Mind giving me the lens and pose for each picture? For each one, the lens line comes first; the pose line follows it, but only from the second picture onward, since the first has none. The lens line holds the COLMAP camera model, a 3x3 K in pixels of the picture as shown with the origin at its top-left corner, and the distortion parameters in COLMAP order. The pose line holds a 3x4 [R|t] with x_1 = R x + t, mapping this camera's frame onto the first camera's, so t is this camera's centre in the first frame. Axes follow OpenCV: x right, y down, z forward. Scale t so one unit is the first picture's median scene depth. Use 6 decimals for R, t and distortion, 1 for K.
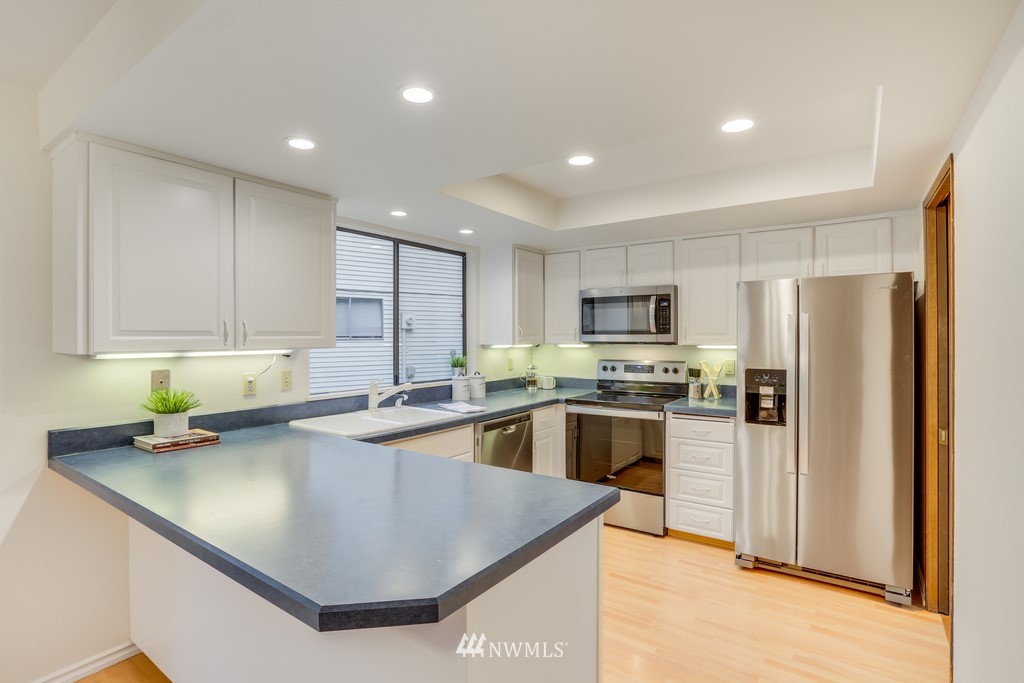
lens RADIAL K [[502.2, 0, 530.4], [0, 502.2, 338.3], [0, 0, 1]] dist [-0.002249, 0.000263]
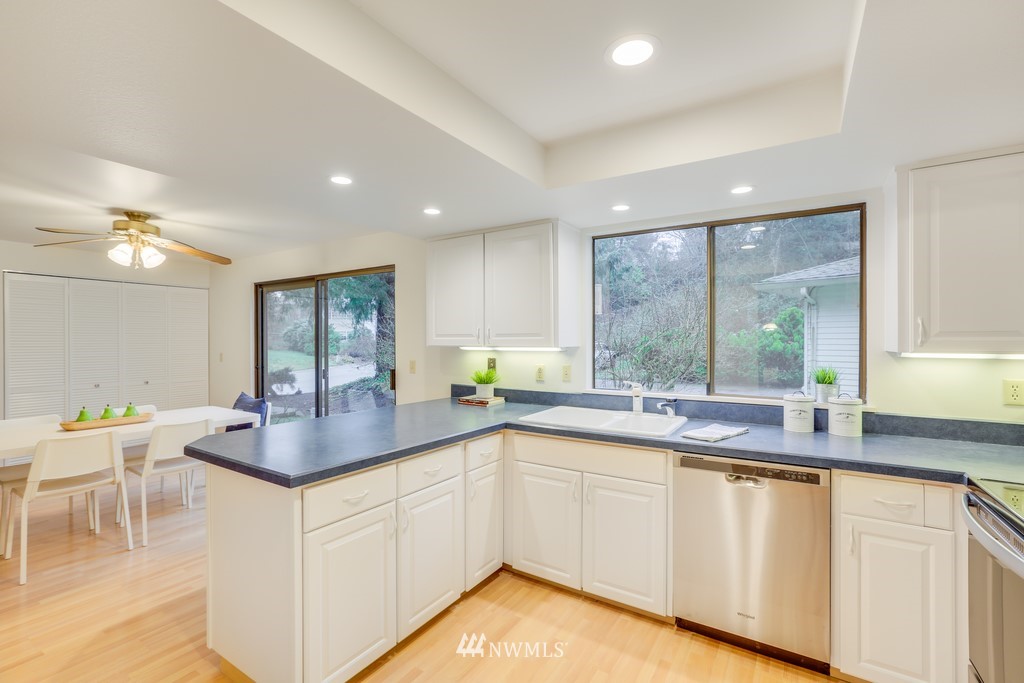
lens RADIAL K [[471.4, 0, 511.9], [0, 471.4, 340.2], [0, 0, 1]] dist [-0.002437, -0.000041]
pose [[0.025067, 0.002650, -0.999682, 0.481768], [-0.003730, 0.999990, 0.002557, 0.000130], [0.999679, 0.003664, 0.025077, 0.597312]]
